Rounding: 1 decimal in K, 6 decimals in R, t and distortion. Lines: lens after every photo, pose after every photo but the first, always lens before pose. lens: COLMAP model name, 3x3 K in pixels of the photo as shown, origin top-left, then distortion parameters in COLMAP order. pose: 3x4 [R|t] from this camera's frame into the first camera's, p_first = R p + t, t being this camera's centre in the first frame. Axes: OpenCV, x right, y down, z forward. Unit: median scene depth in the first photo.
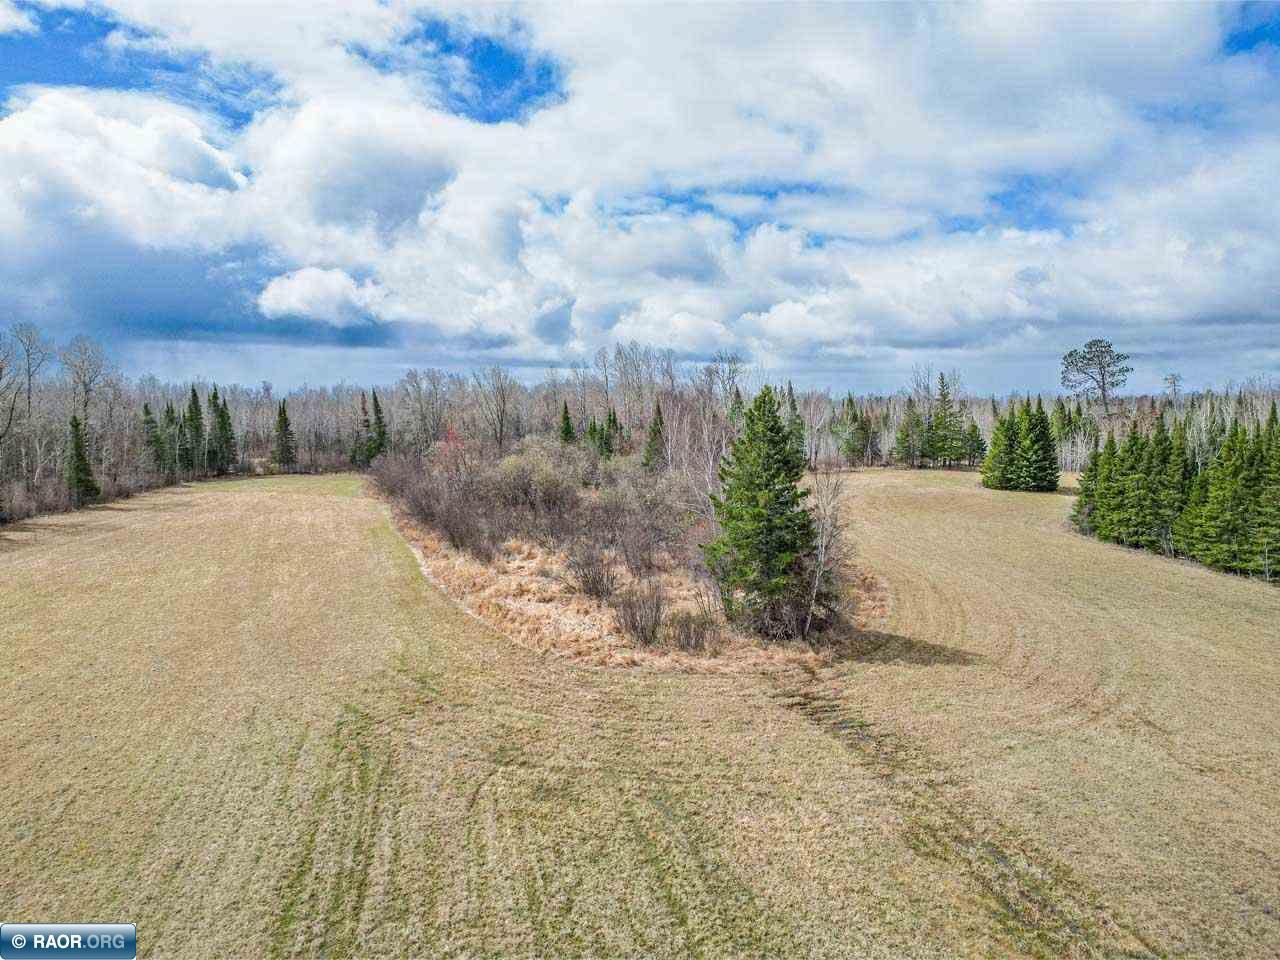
lens RADIAL K [[894.7, 0, 640.0], [0, 894.7, 480.0], [0, 0, 1]] dist [0.044140, -0.002416]
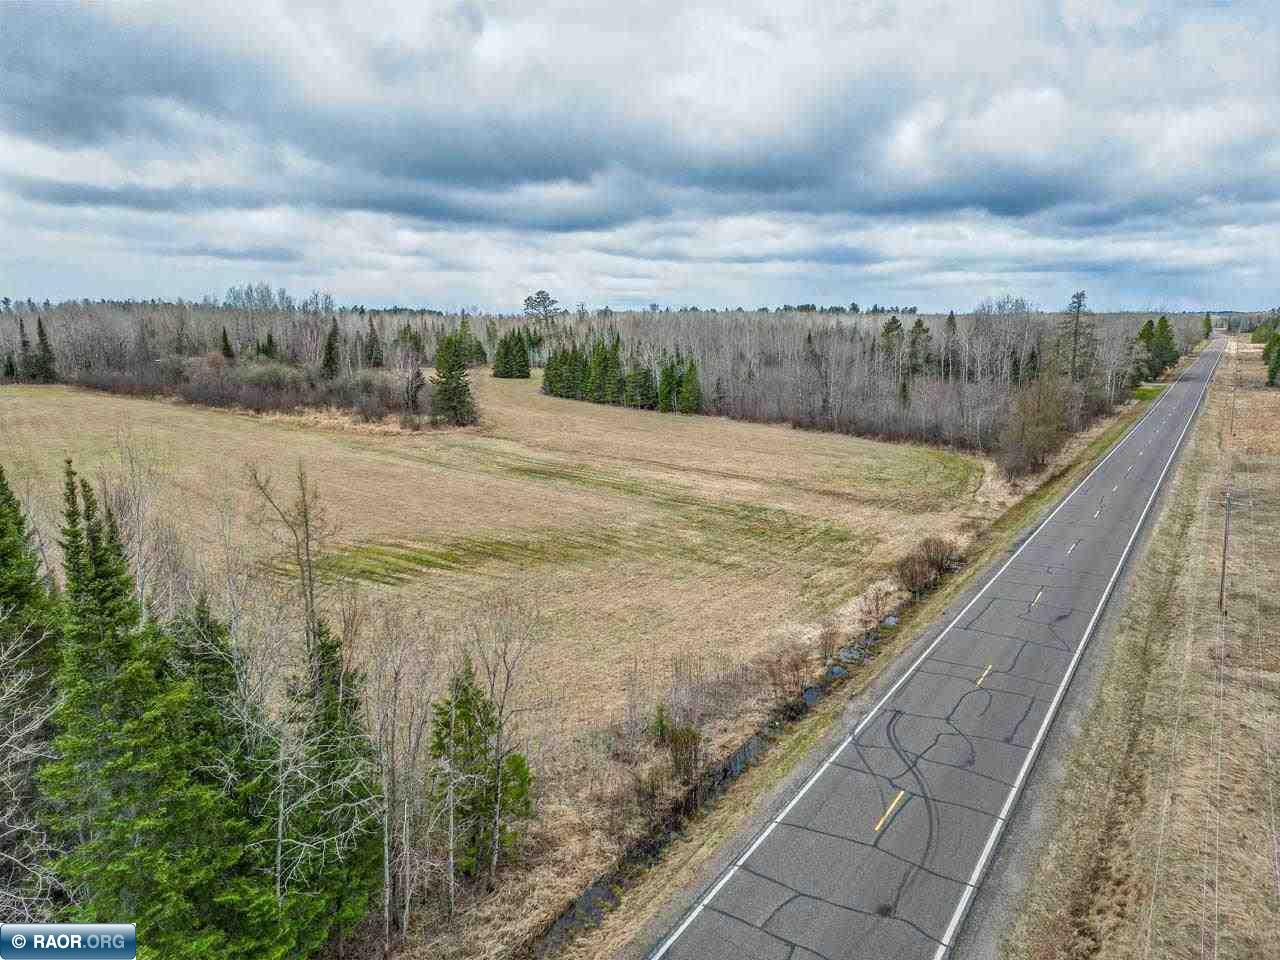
lens RADIAL K [[877.8, 0, 645.0], [0, 877.8, 481.5], [0, 0, 1]] dist [0.094466, -0.101622]
pose [[0.829091, -0.102517, 0.549634, -0.529207], [0.041739, 0.991652, 0.122001, 0.018204], [-0.557553, -0.078209, 0.826449, -0.954503]]
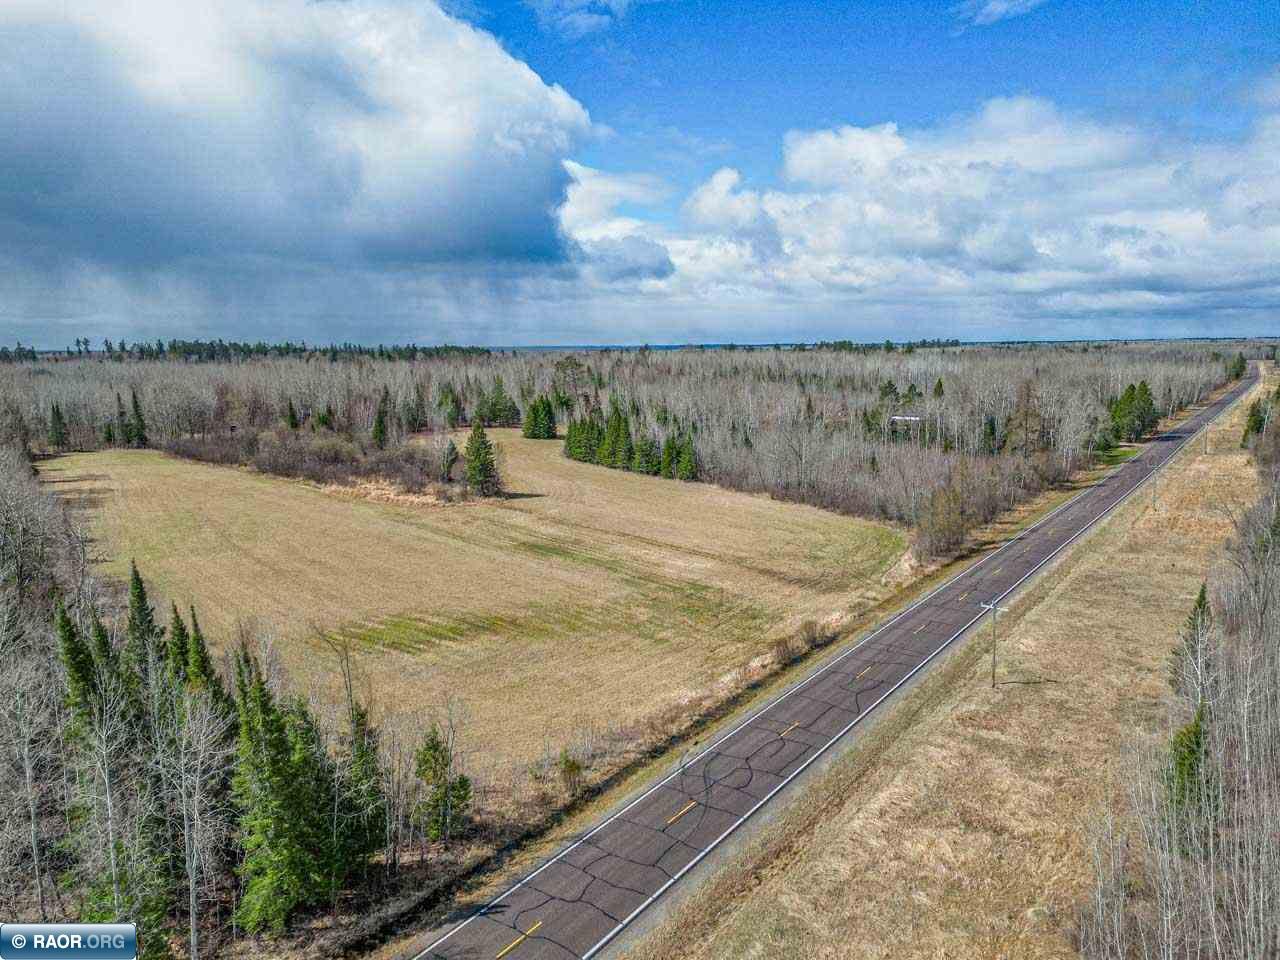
lens RADIAL K [[877.8, 0, 645.0], [0, 877.8, 481.5], [0, 0, 1]] dist [0.094466, -0.101622]
pose [[0.857595, -0.083651, 0.507478, -0.579859], [0.043358, 0.994931, 0.090728, -0.088647], [-0.512495, -0.055805, 0.856875, -1.226395]]
